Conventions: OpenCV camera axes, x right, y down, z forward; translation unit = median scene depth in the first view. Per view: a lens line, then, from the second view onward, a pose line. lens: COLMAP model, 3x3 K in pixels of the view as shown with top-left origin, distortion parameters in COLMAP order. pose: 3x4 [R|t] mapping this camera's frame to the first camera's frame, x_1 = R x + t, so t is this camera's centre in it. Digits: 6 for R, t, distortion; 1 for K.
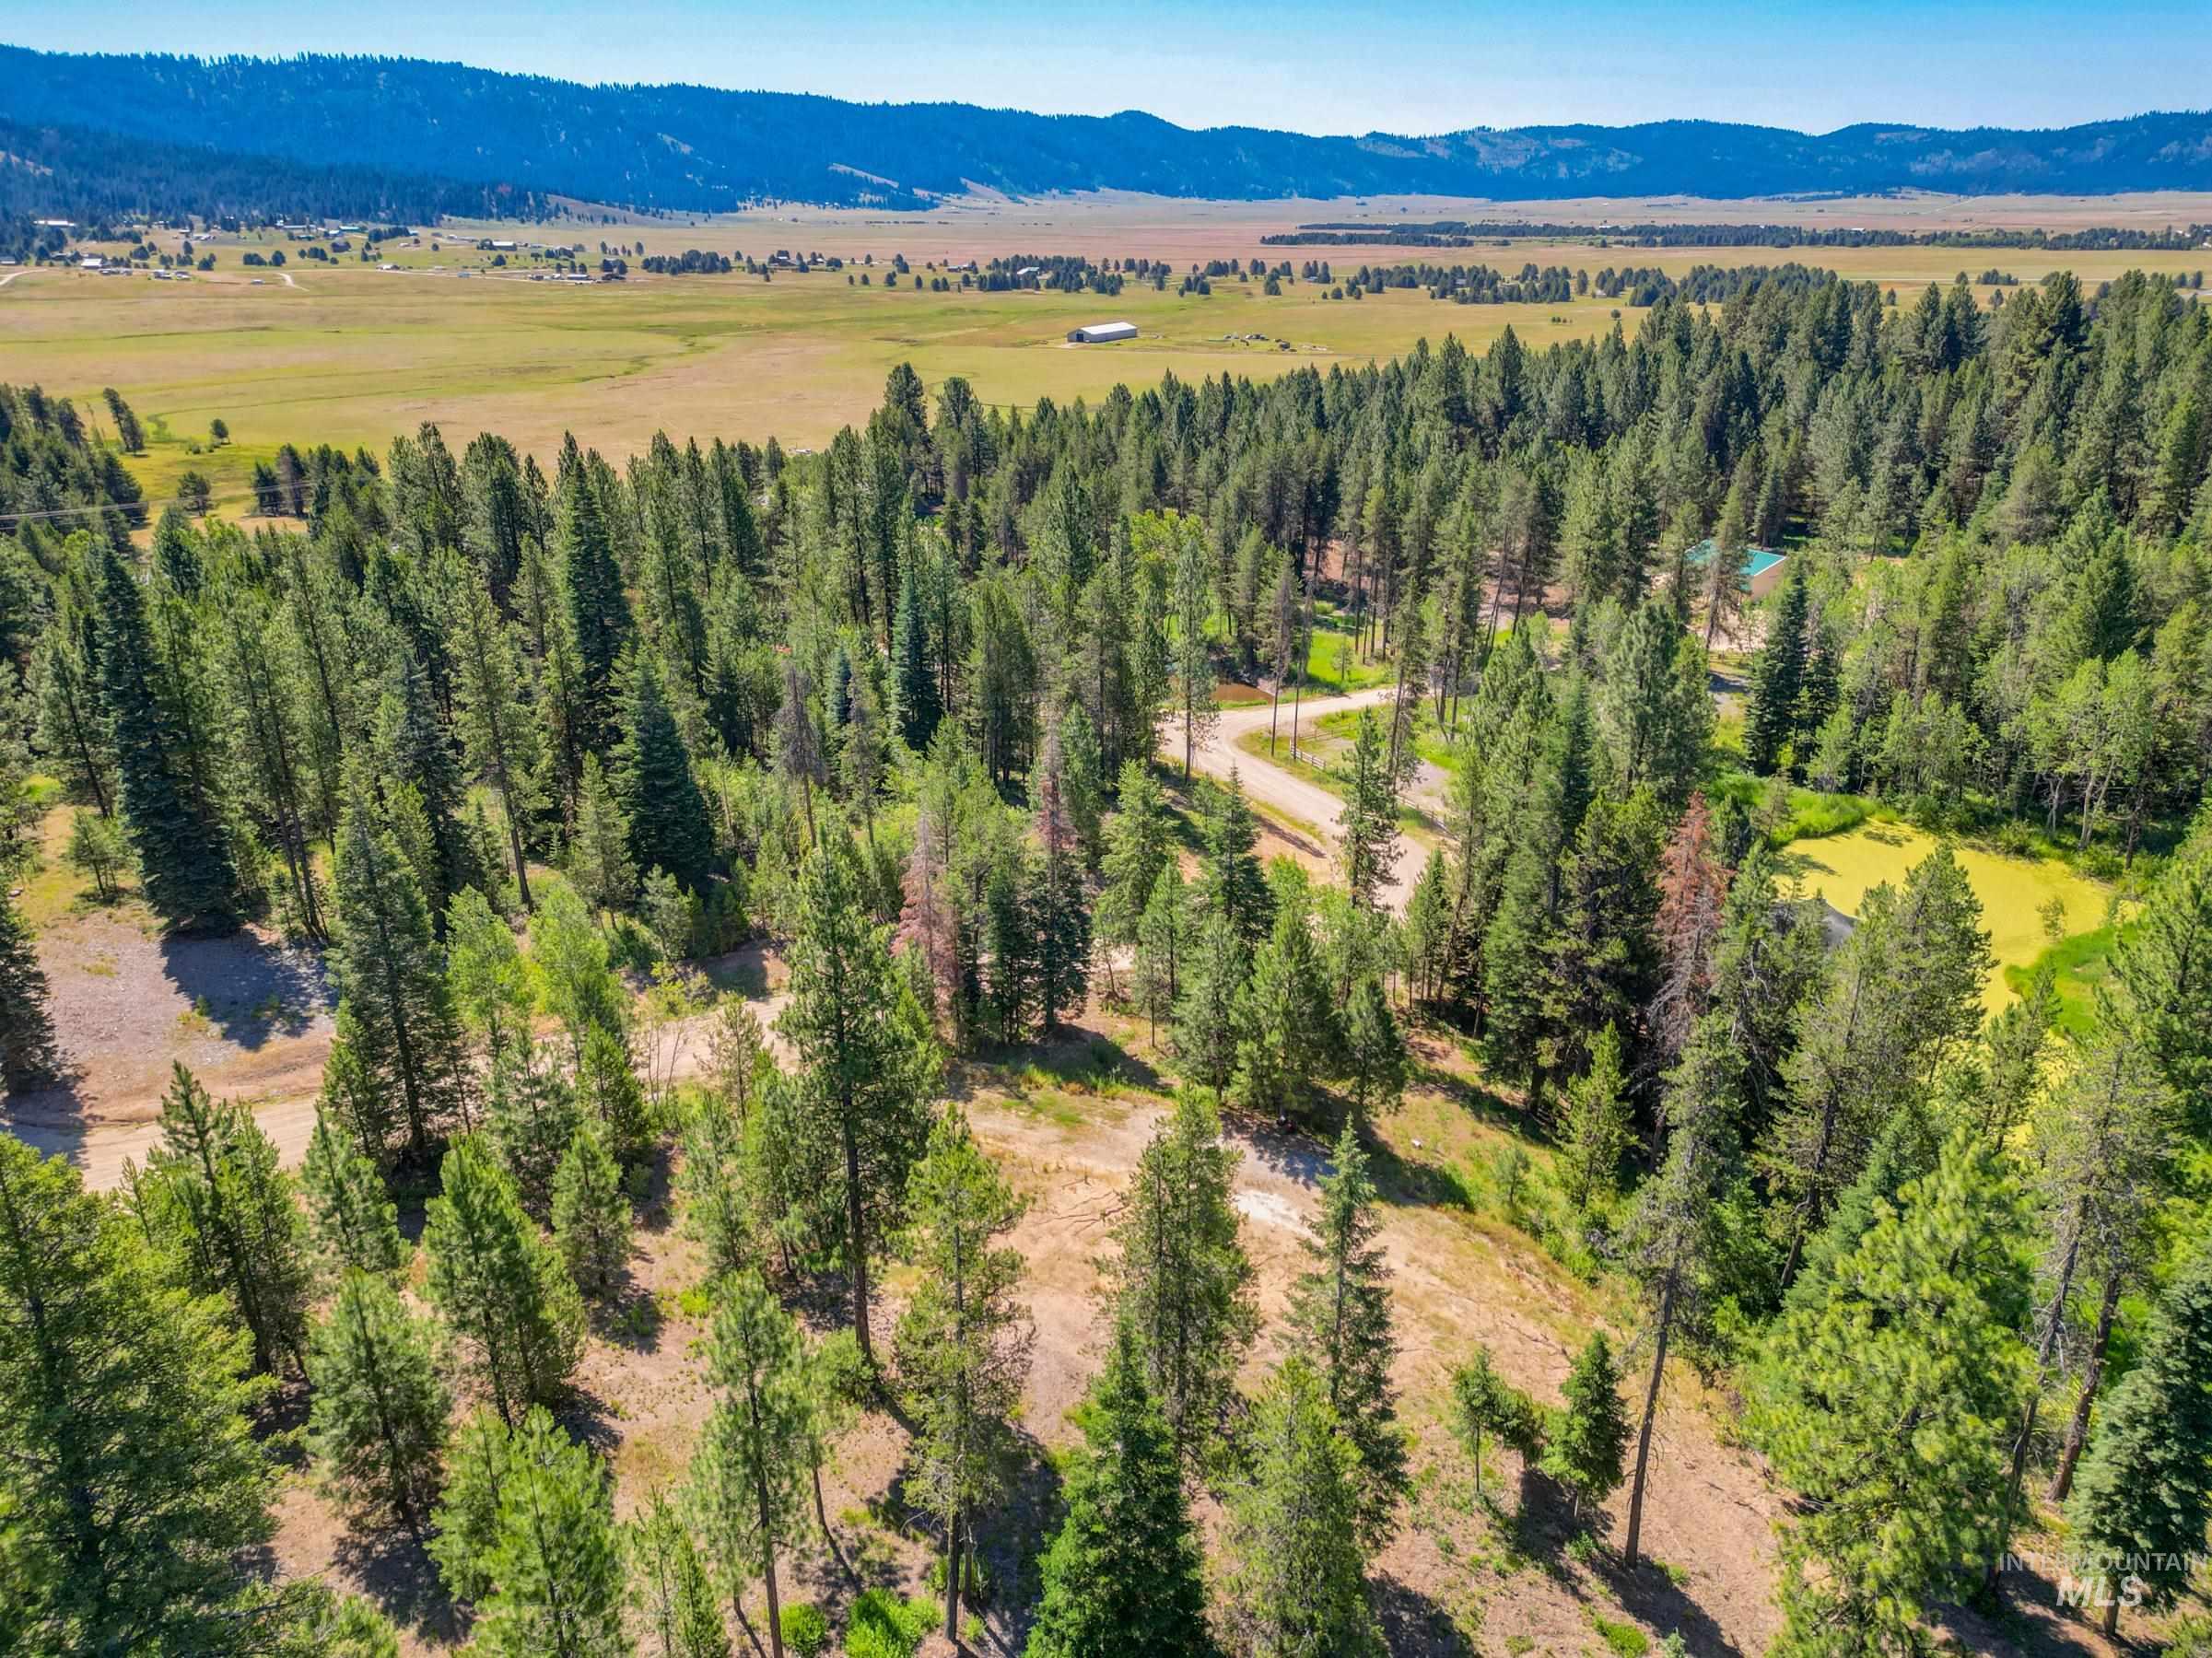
lens RADIAL K [[1556.5, 0, 1106.0], [0, 1556.5, 829.0], [0, 0, 1]] dist [0.076295, -0.067461]
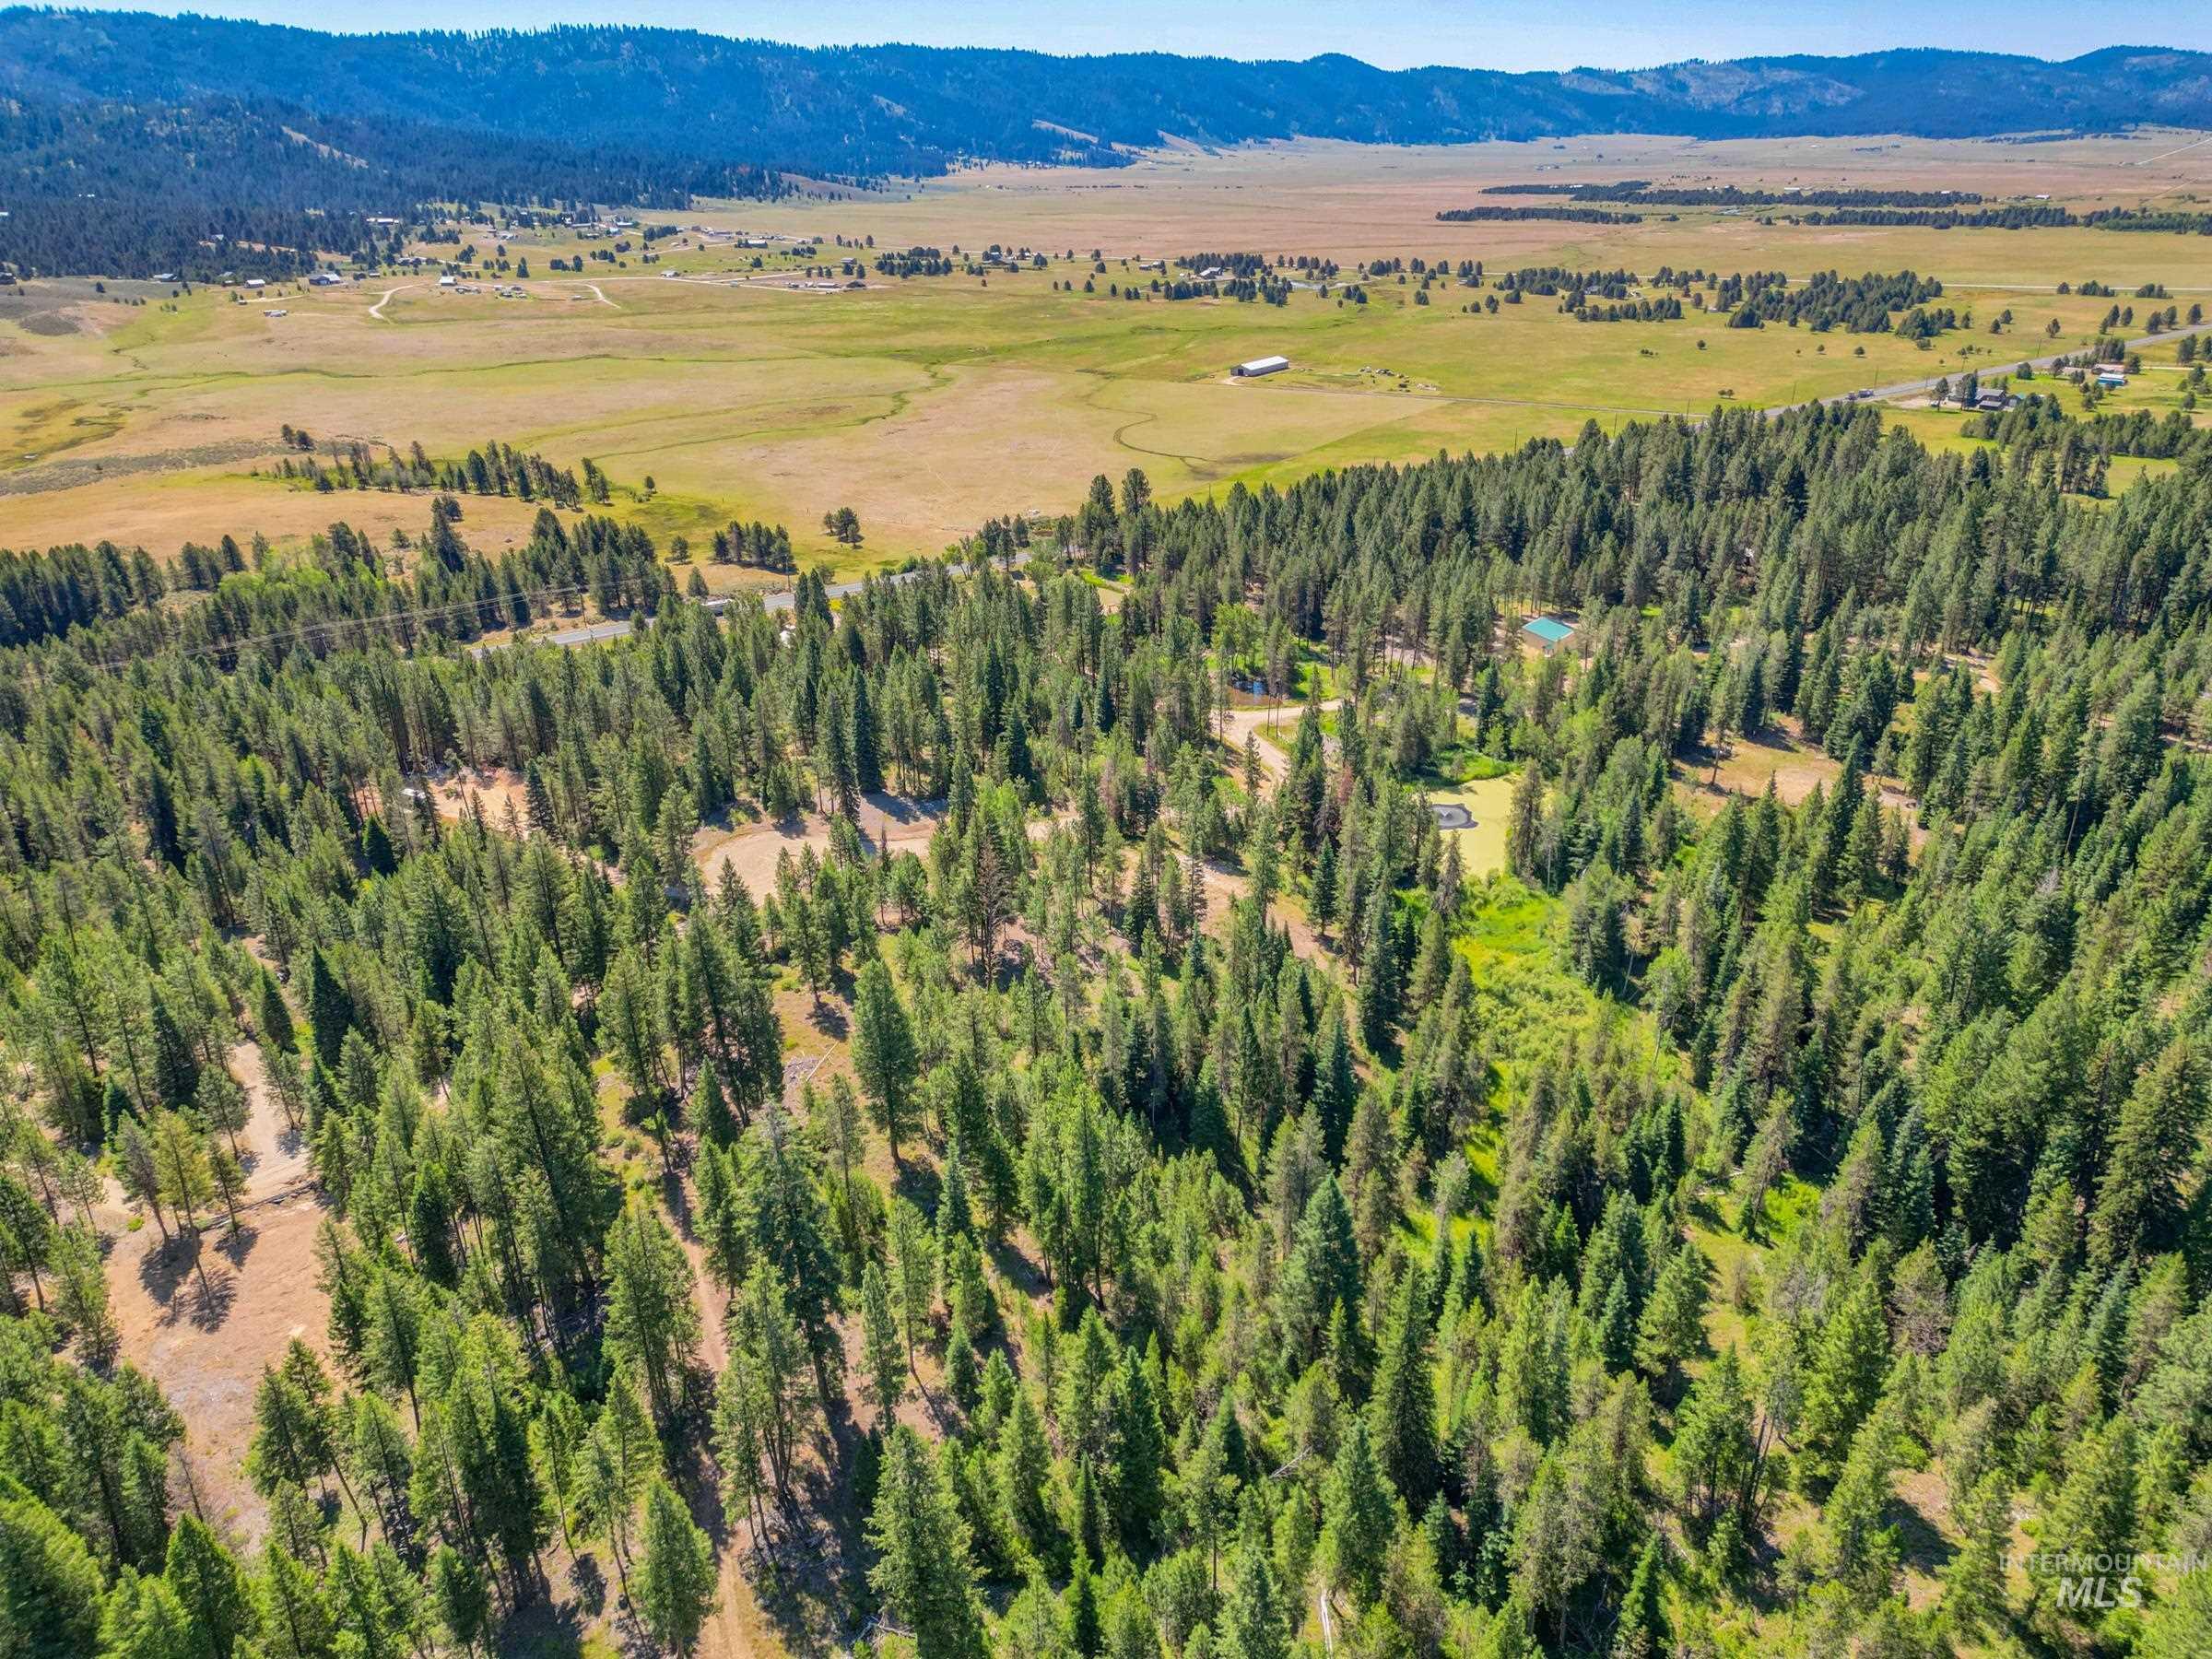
lens RADIAL K [[1576.6, 0, 1106.0], [0, 1576.6, 829.5], [0, 0, 1]] dist [0.084008, -0.066349]
pose [[0.993157, 0.036002, -0.111096, 0.022105], [-0.031533, 0.998631, 0.041729, -0.000159], [0.112446, -0.037940, 0.992933, -0.201589]]
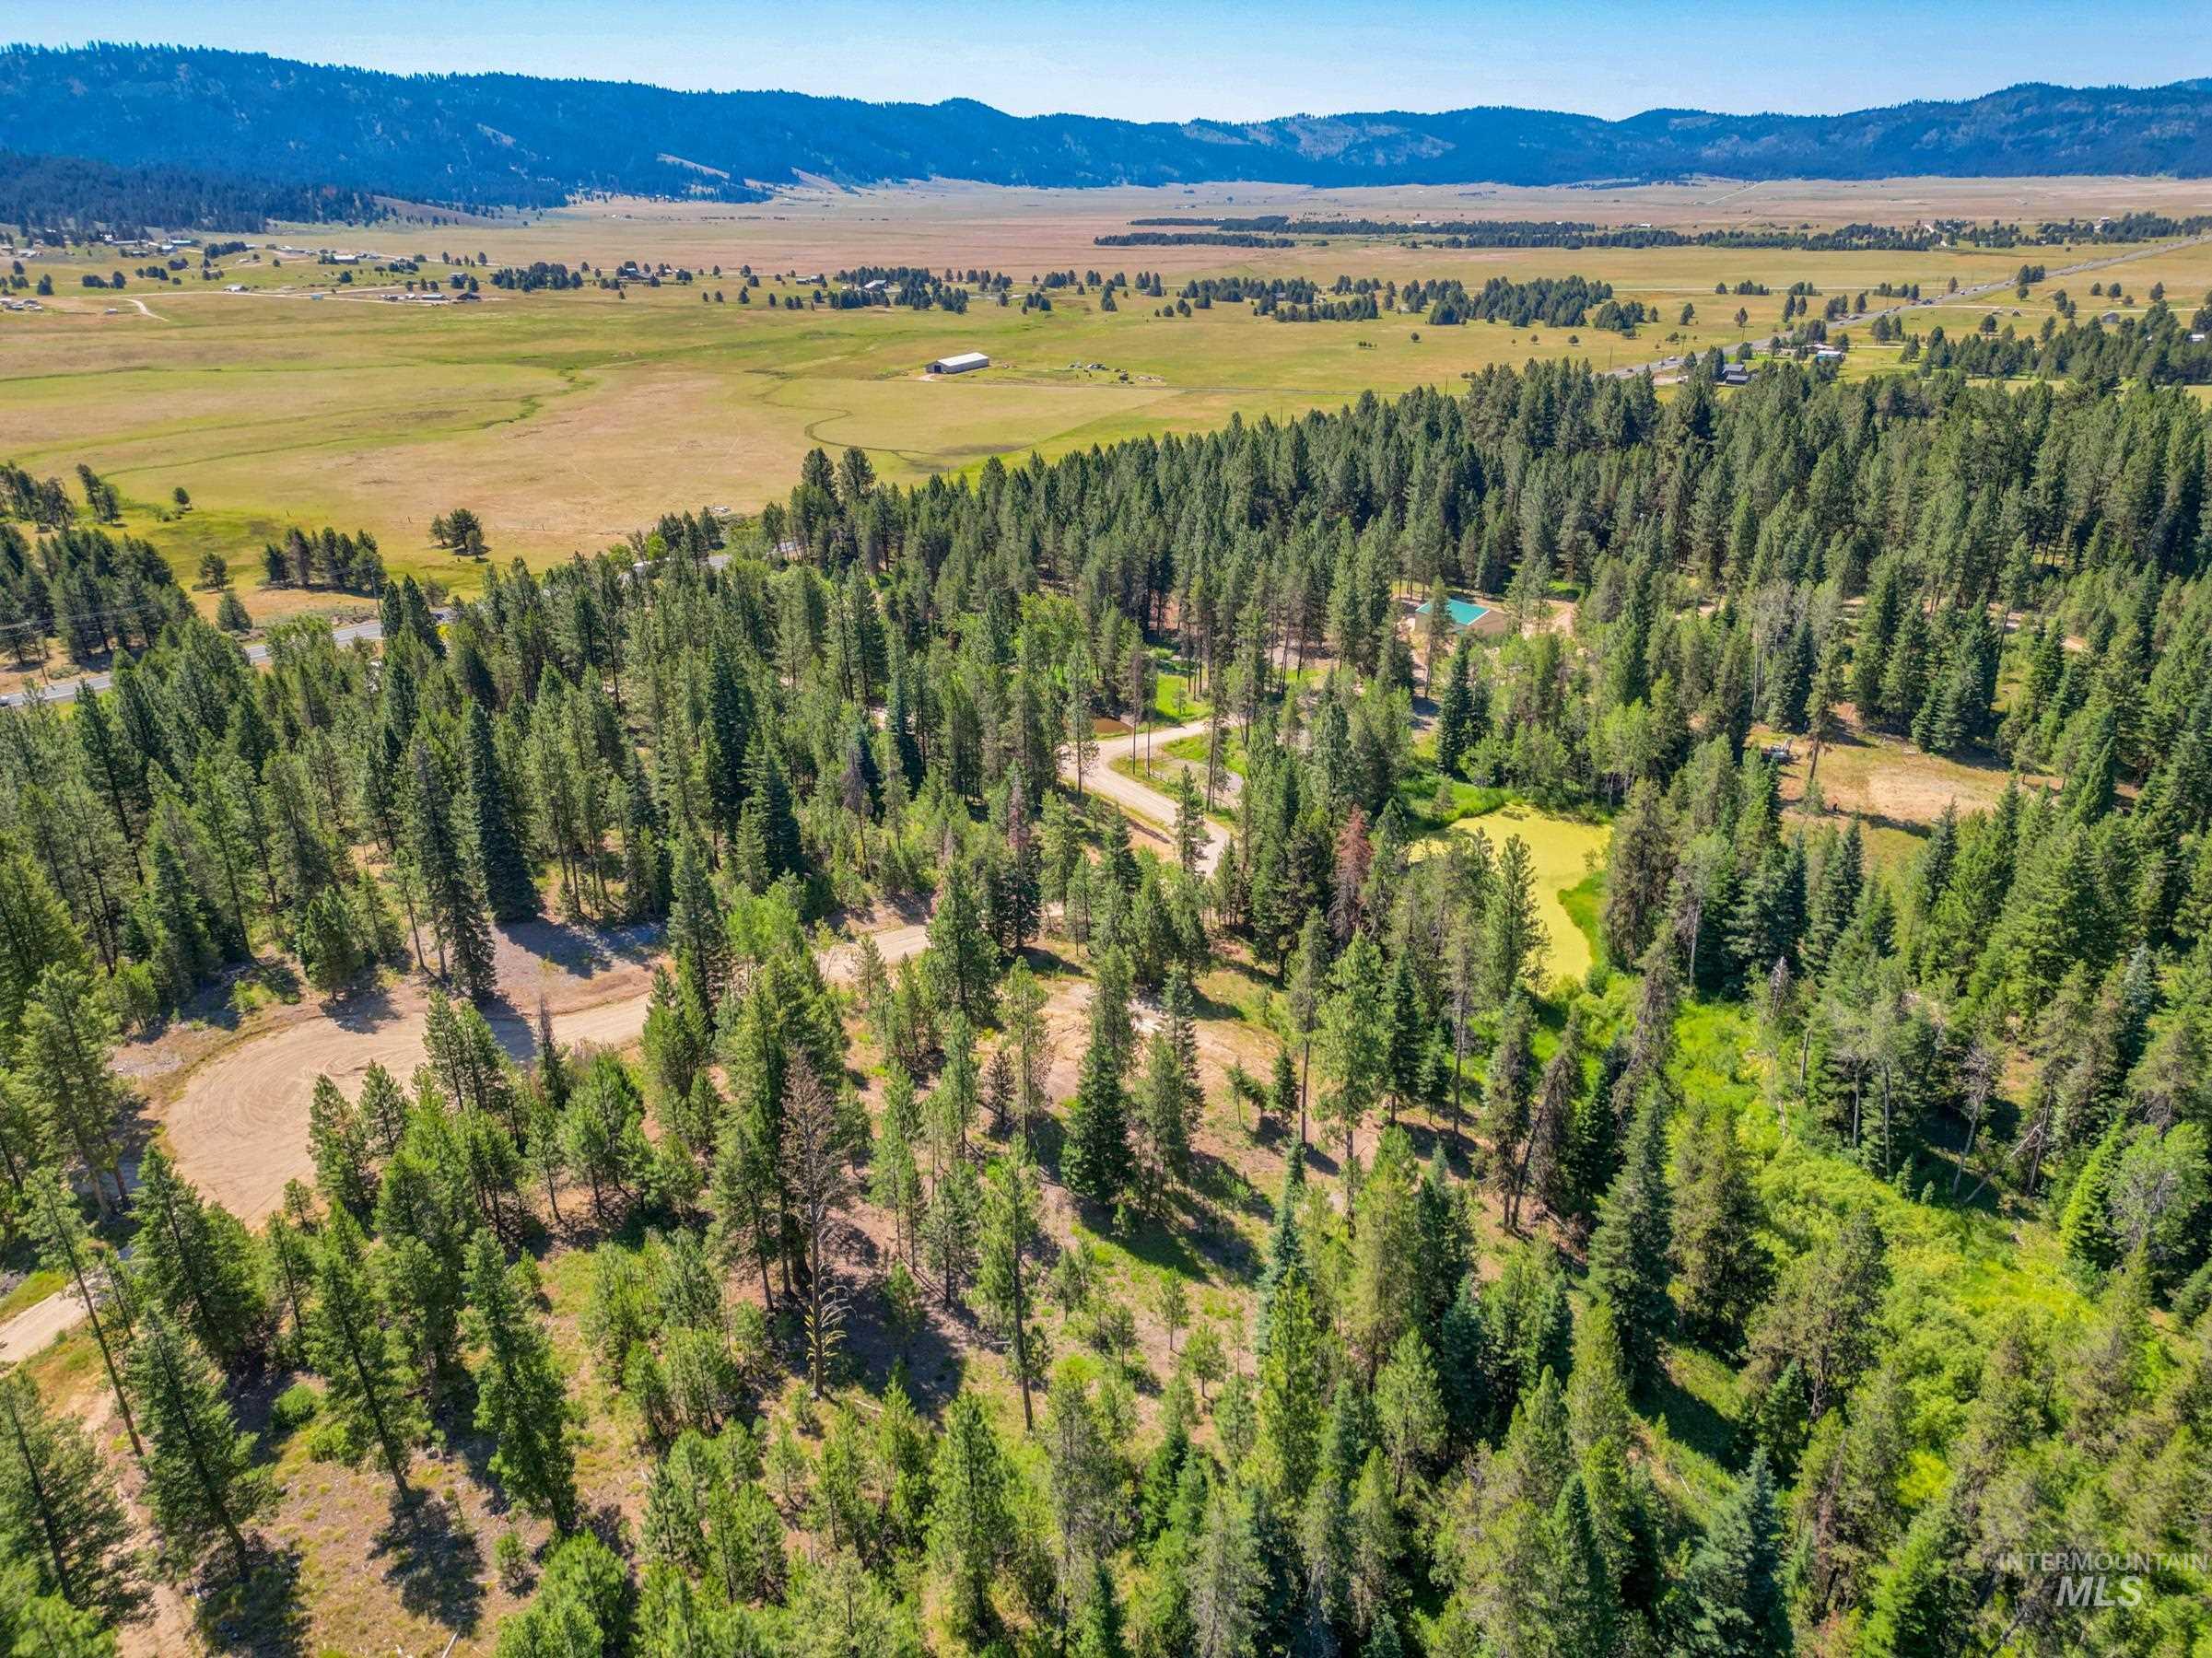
lens RADIAL K [[1556.5, 0, 1106.0], [0, 1556.5, 829.0], [0, 0, 1]] dist [0.076295, -0.067461]
pose [[0.994958, -0.043749, 0.090244, -0.009000], [0.042487, 0.998971, 0.015857, -0.003283], [-0.090845, -0.011943, 0.995793, -0.076954]]
